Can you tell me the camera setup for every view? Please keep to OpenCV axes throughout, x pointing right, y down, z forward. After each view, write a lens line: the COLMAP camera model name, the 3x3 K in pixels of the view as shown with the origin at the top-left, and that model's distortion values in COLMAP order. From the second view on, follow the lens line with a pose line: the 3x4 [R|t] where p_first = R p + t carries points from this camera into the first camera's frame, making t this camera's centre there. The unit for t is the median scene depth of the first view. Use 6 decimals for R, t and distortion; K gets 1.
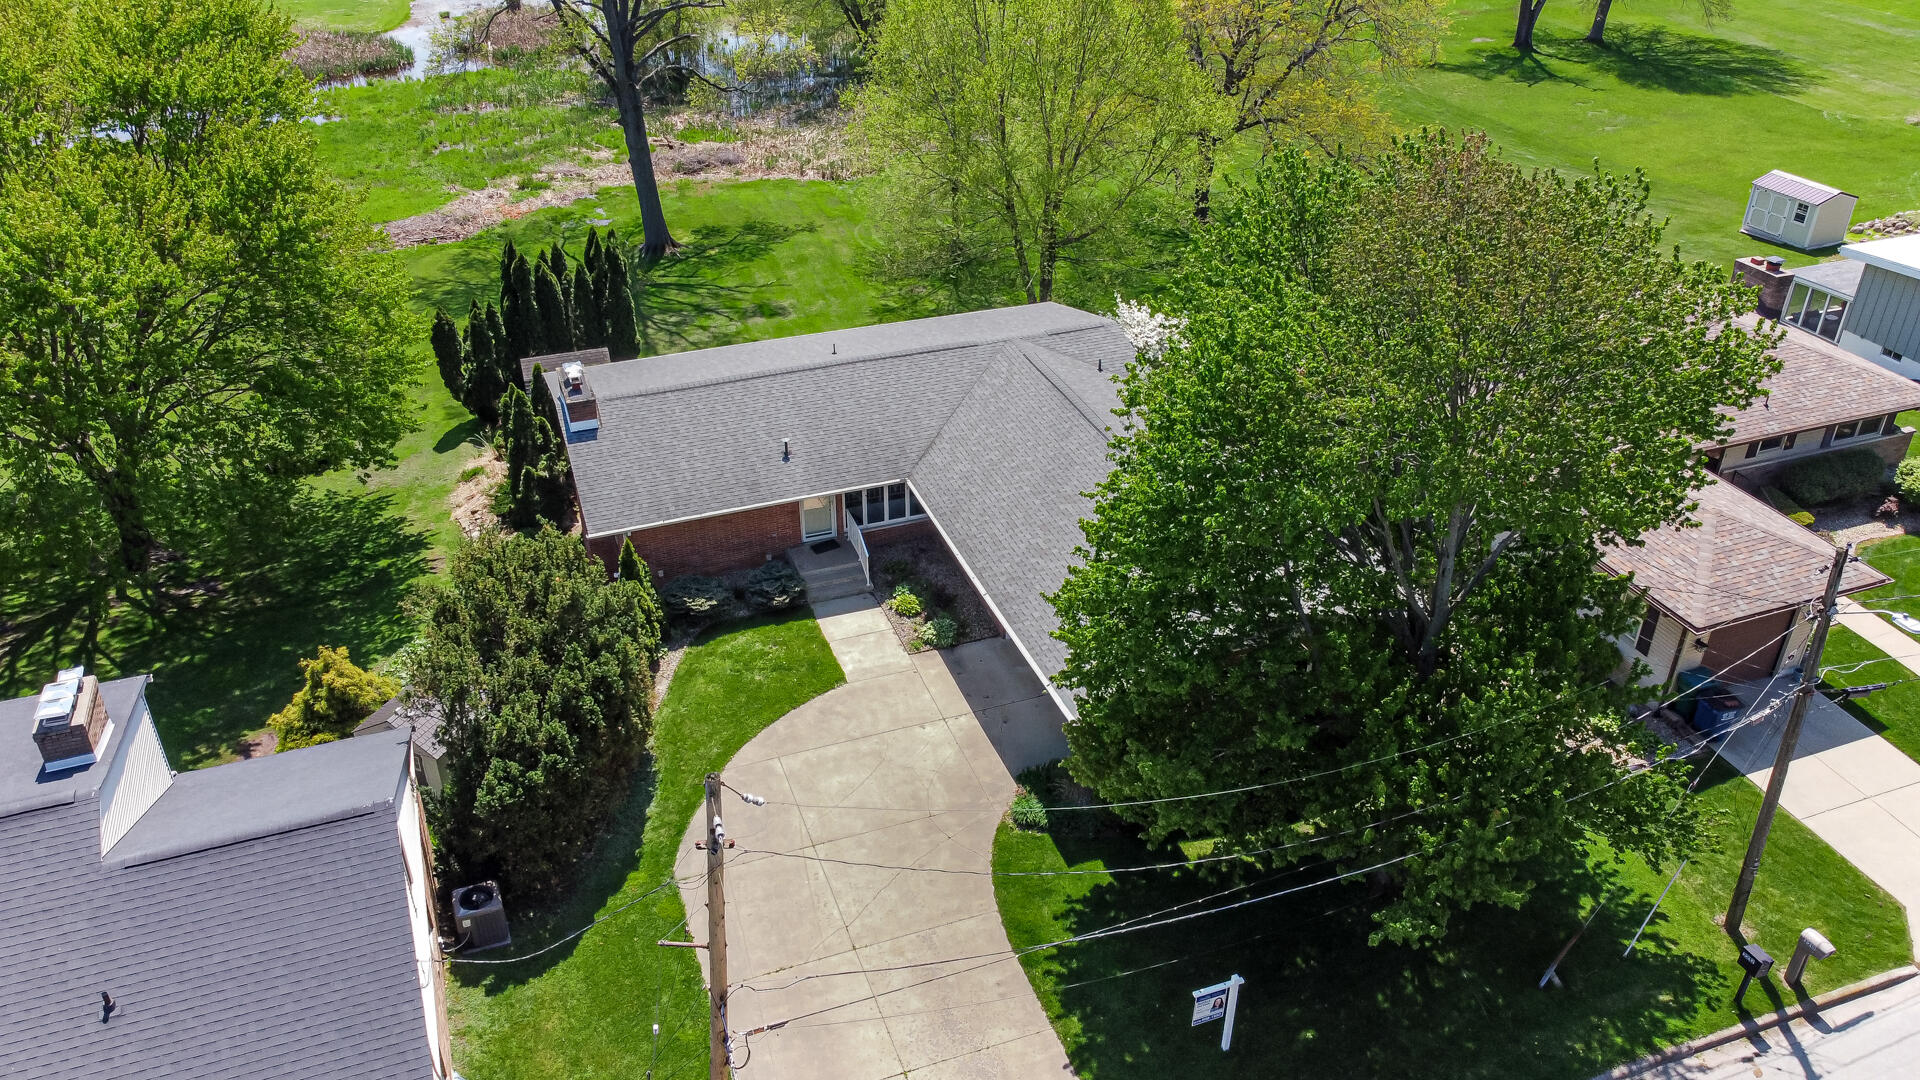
lens RADIAL K [[1448.1, 0, 956.5], [0, 1448.1, 543.9], [0, 0, 1]] dist [0.000774, -0.002588]
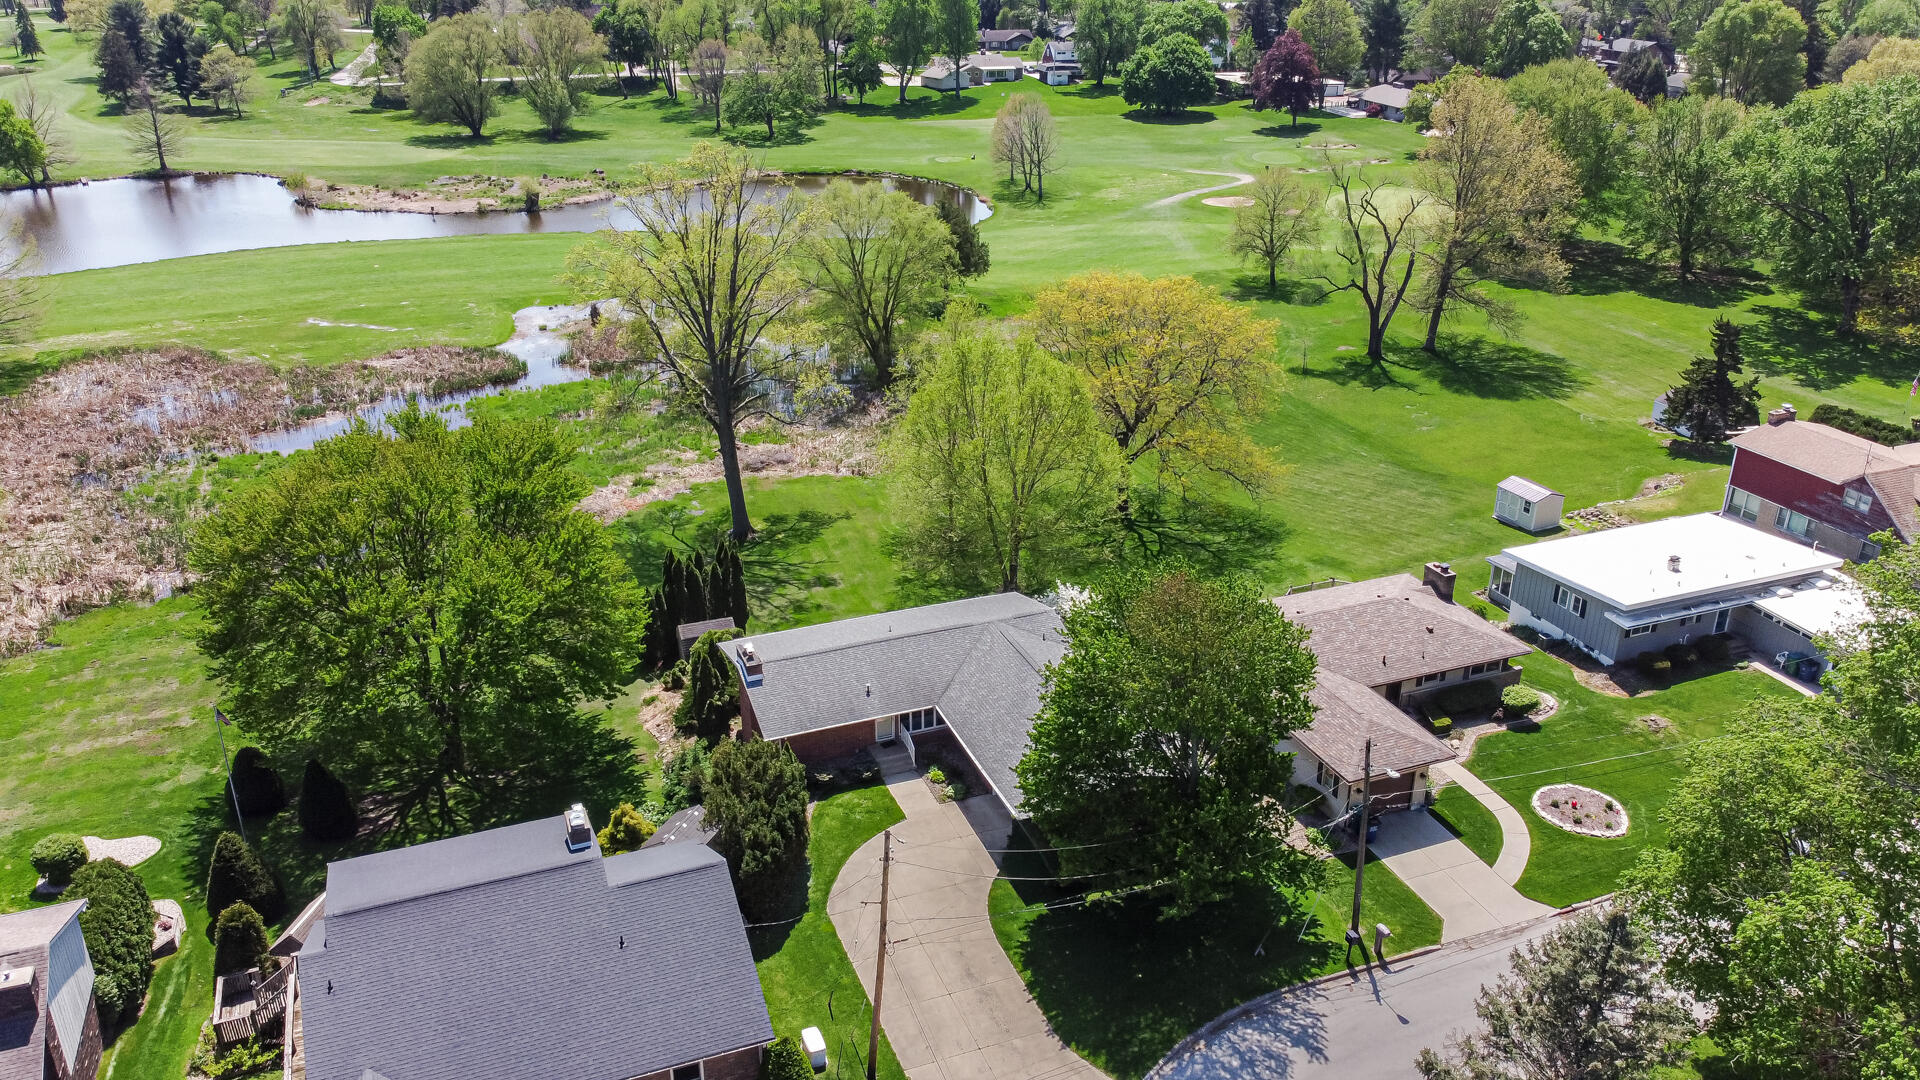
lens RADIAL K [[1448.1, 0, 956.5], [0, 1448.1, 543.9], [0, 0, 1]] dist [0.000774, -0.002588]
pose [[0.999824, -0.009839, 0.015950, -0.027088], [0.011880, 0.990991, -0.133400, -0.003140], [-0.014494, 0.133566, 0.990934, -0.619744]]
